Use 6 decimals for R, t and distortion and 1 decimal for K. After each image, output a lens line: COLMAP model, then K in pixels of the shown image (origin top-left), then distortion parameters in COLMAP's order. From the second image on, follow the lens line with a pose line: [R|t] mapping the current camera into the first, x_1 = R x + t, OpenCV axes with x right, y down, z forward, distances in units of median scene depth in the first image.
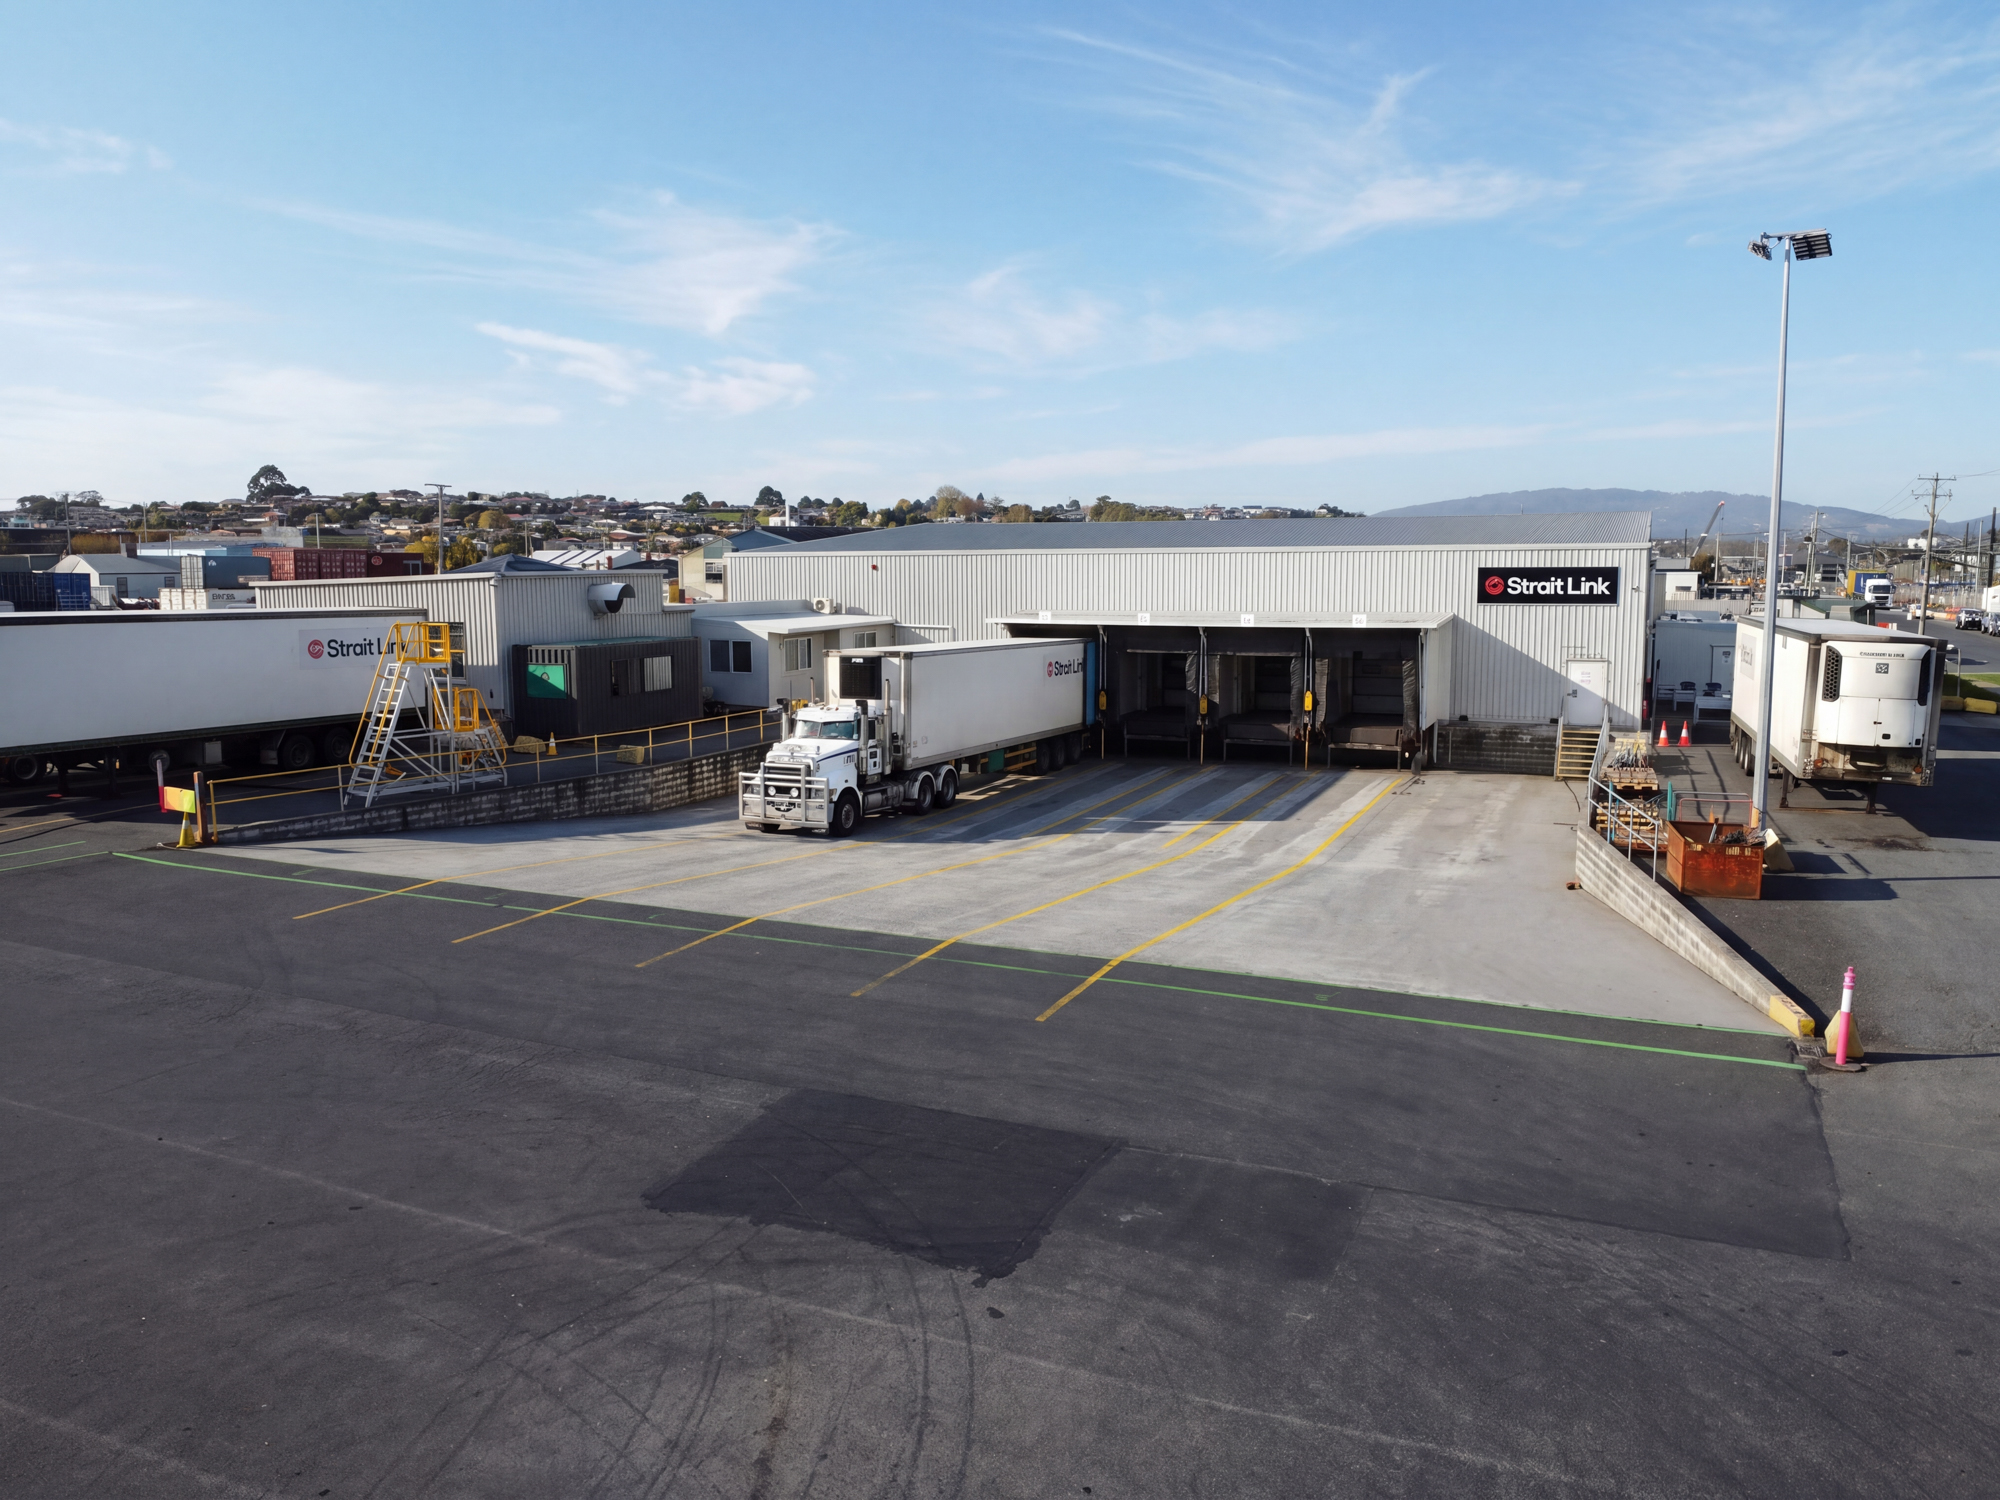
lens RADIAL K [[1419.3, 0, 1000.0], [0, 1419.3, 750.0], [0, 0, 1]] dist [-0.009660, -0.001902]
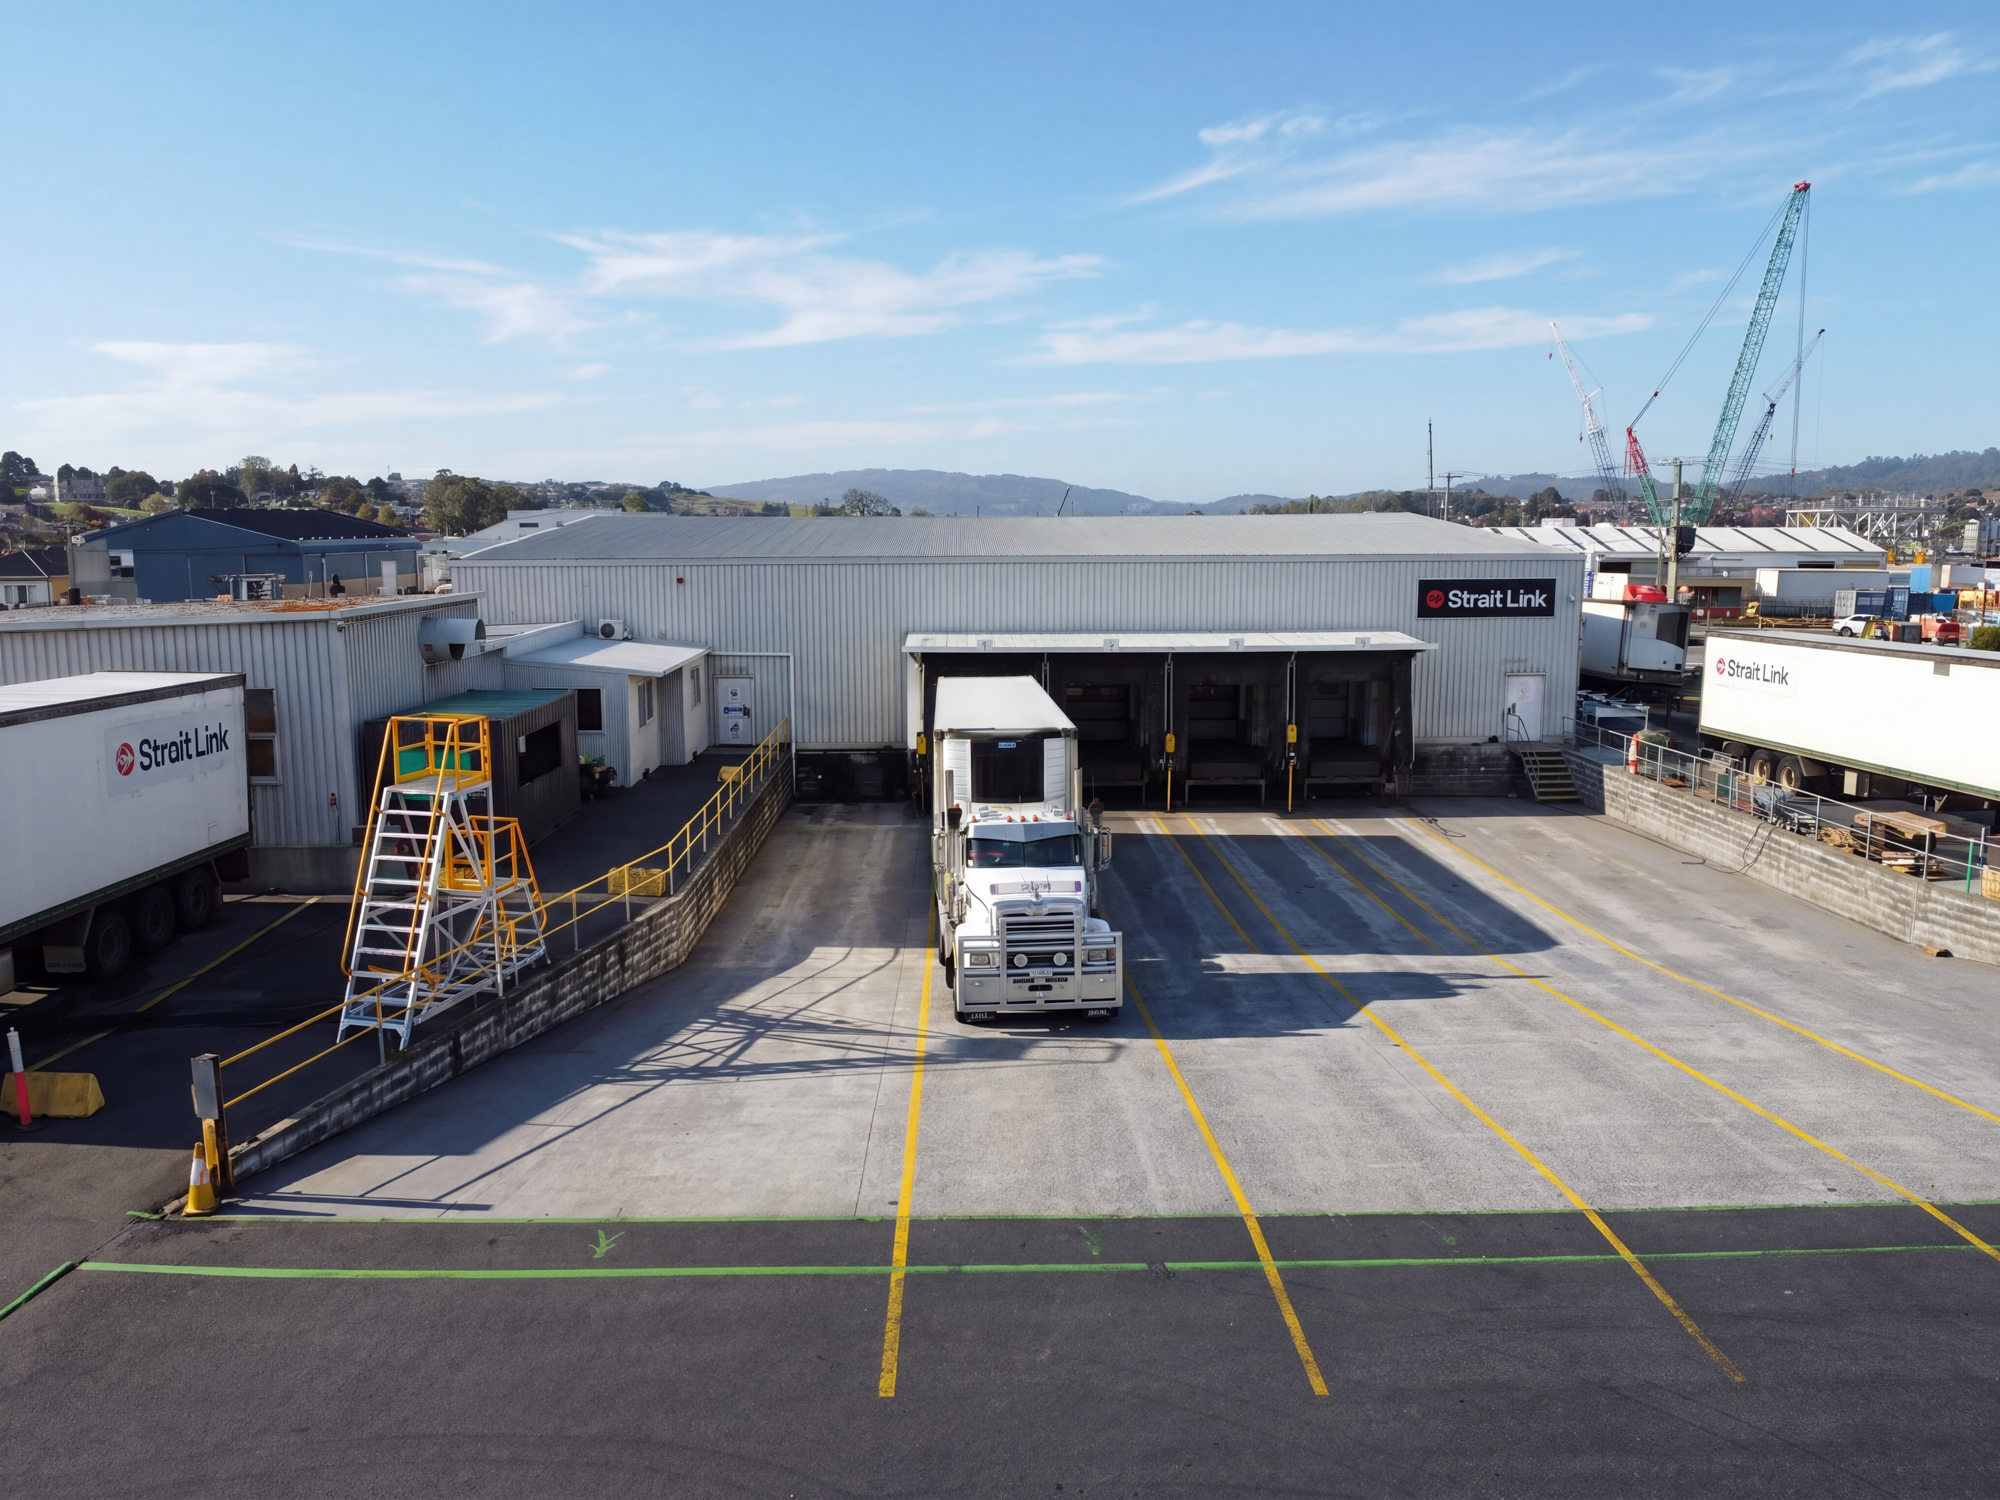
lens RADIAL K [[1419.3, 0, 1000.0], [0, 1419.3, 750.0], [0, 0, 1]] dist [-0.009660, -0.001902]
pose [[0.917317, -0.057684, 0.393957, -0.296676], [0.052600, 0.998334, 0.023701, -0.054384], [-0.394668, -0.001020, 0.918823, 0.255213]]
